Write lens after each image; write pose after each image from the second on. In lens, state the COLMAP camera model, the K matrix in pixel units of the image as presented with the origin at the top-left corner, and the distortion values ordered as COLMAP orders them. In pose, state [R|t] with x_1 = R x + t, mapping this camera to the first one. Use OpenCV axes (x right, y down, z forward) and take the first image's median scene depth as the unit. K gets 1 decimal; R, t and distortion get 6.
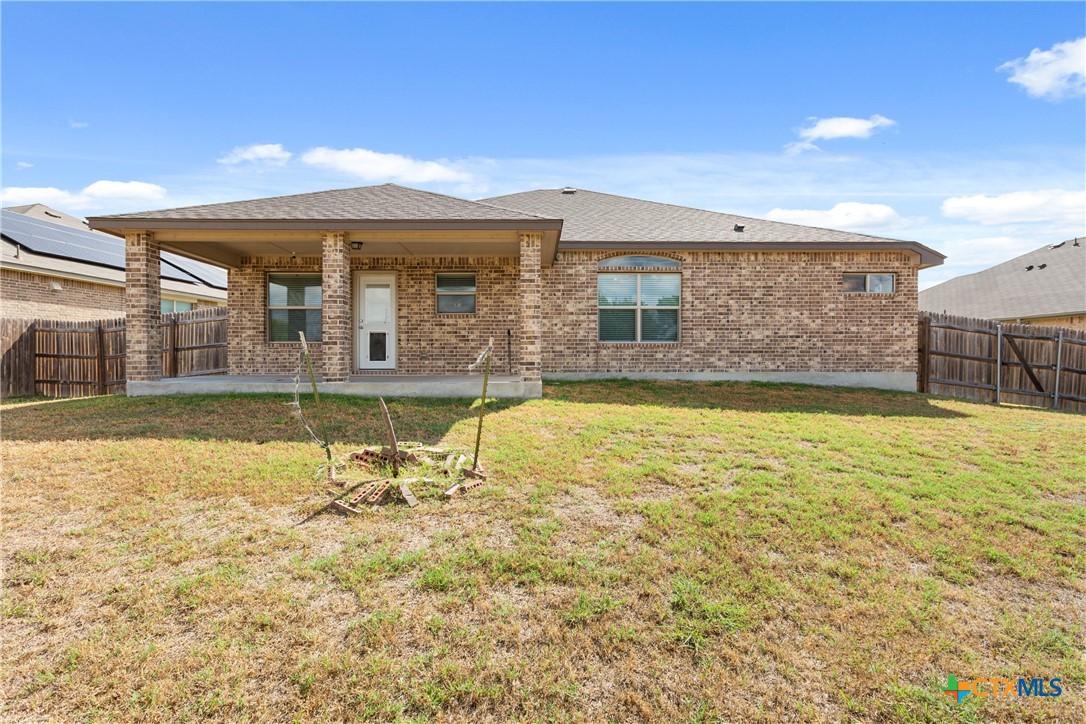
lens RADIAL K [[532.2, 0, 543.0], [0, 532.2, 362.0], [0, 0, 1]] dist [0.001400, 0.000297]
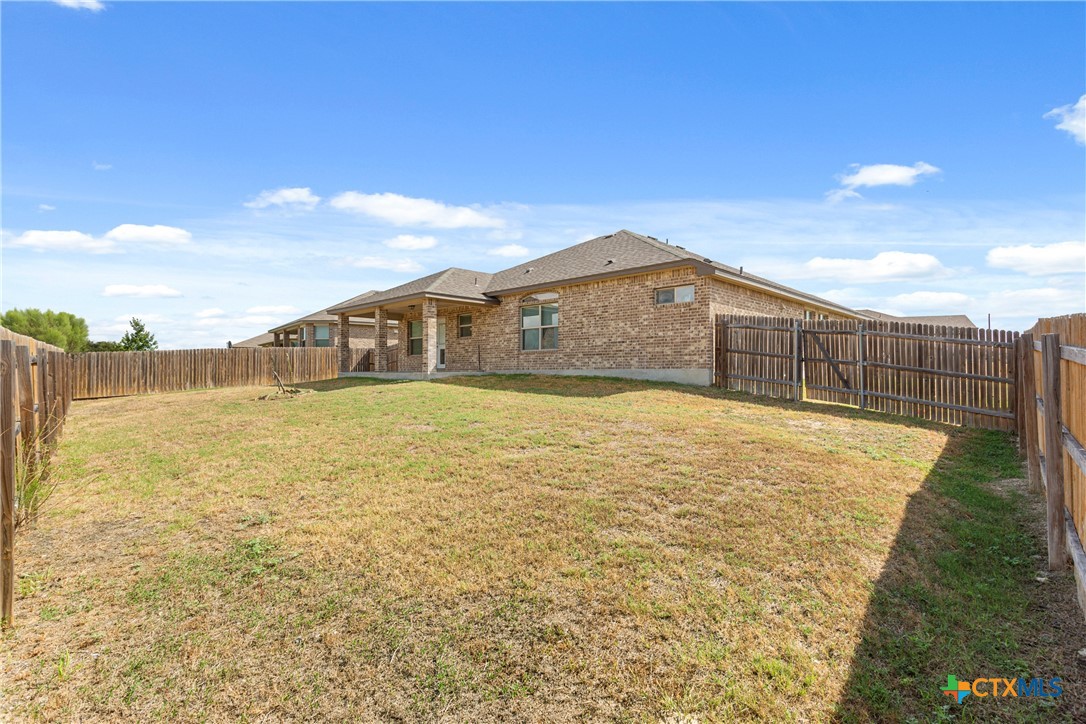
lens RADIAL K [[532.2, 0, 543.0], [0, 532.2, 362.0], [0, 0, 1]] dist [0.001400, 0.000297]
pose [[0.703489, -0.014927, -0.710550, 1.269319], [-0.002430, 0.999723, -0.023407, 0.032539], [0.710702, 0.018193, 0.703258, -0.057714]]
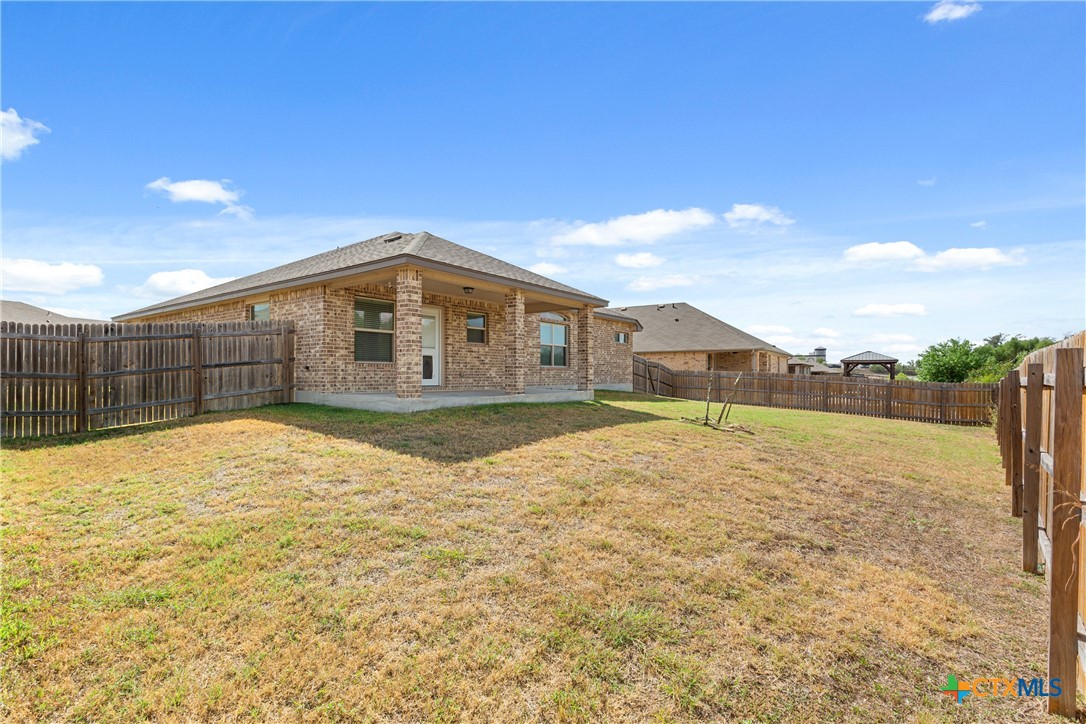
lens RADIAL K [[532.2, 0, 543.0], [0, 532.2, 362.0], [0, 0, 1]] dist [0.001400, 0.000297]
pose [[0.591803, 0.020142, 0.805831, -1.138156], [0.001538, 0.999658, -0.026116, -0.008825], [-0.806081, 0.016695, 0.591569, 0.076505]]
